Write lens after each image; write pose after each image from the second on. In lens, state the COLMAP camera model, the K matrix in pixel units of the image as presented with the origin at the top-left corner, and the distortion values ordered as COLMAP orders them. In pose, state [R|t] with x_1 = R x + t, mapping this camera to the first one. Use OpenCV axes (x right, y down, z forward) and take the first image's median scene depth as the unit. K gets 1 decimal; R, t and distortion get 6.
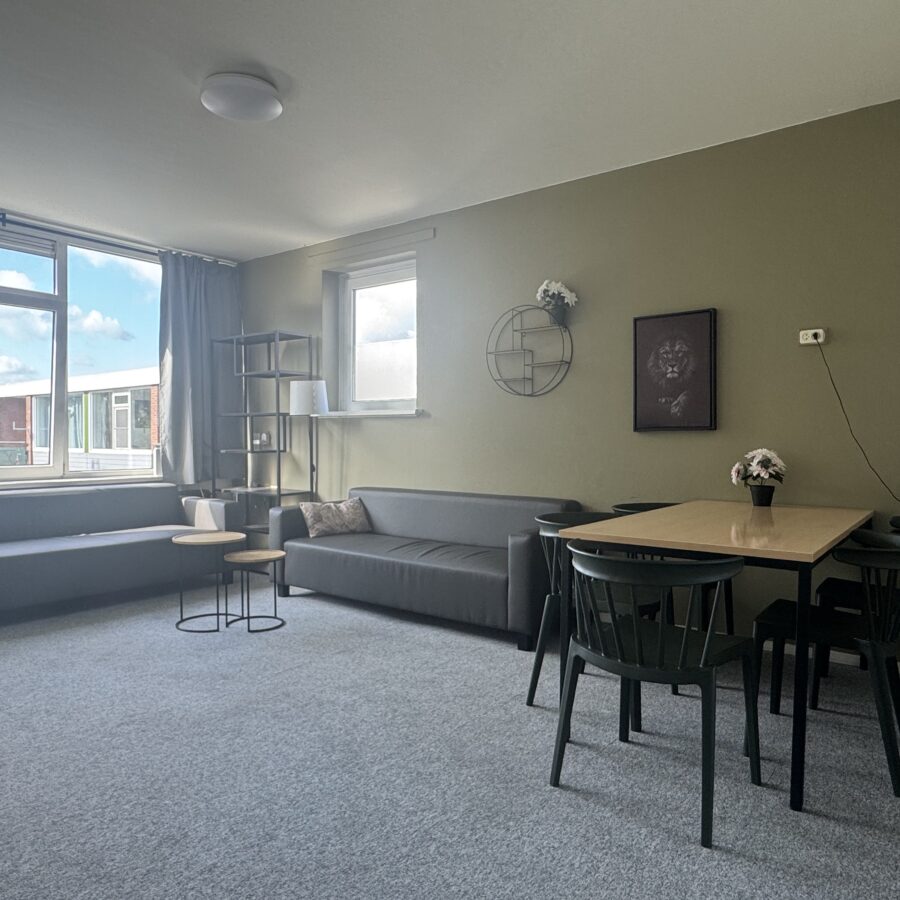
lens RADIAL K [[684.5, 0, 450.5], [0, 684.5, 450.3], [0, 0, 1]] dist [-0.006385, 0.001010]
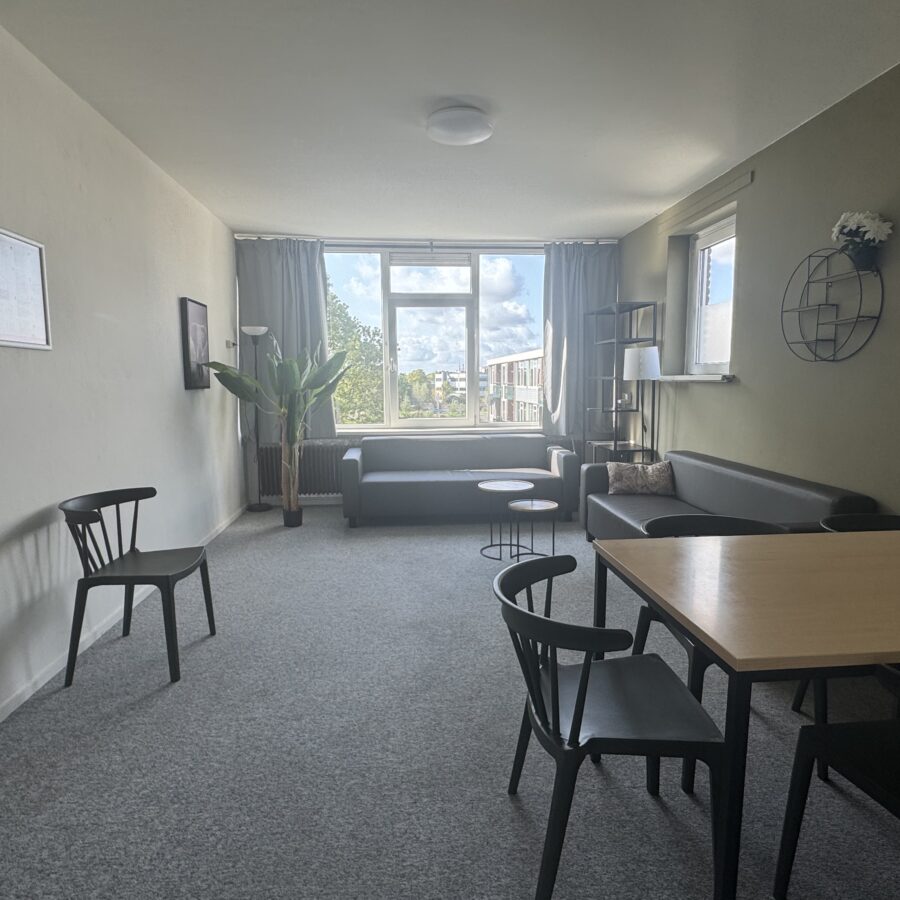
lens RADIAL K [[579.4, 0, 450.8], [0, 579.4, 450.6], [0, 0, 1]] dist [-0.010323, 0.000416]
pose [[0.674799, 0.081297, -0.733510, 0.321011], [-0.001805, 0.994093, 0.108517, -0.046604], [0.737999, -0.071903, 0.670960, 0.193867]]
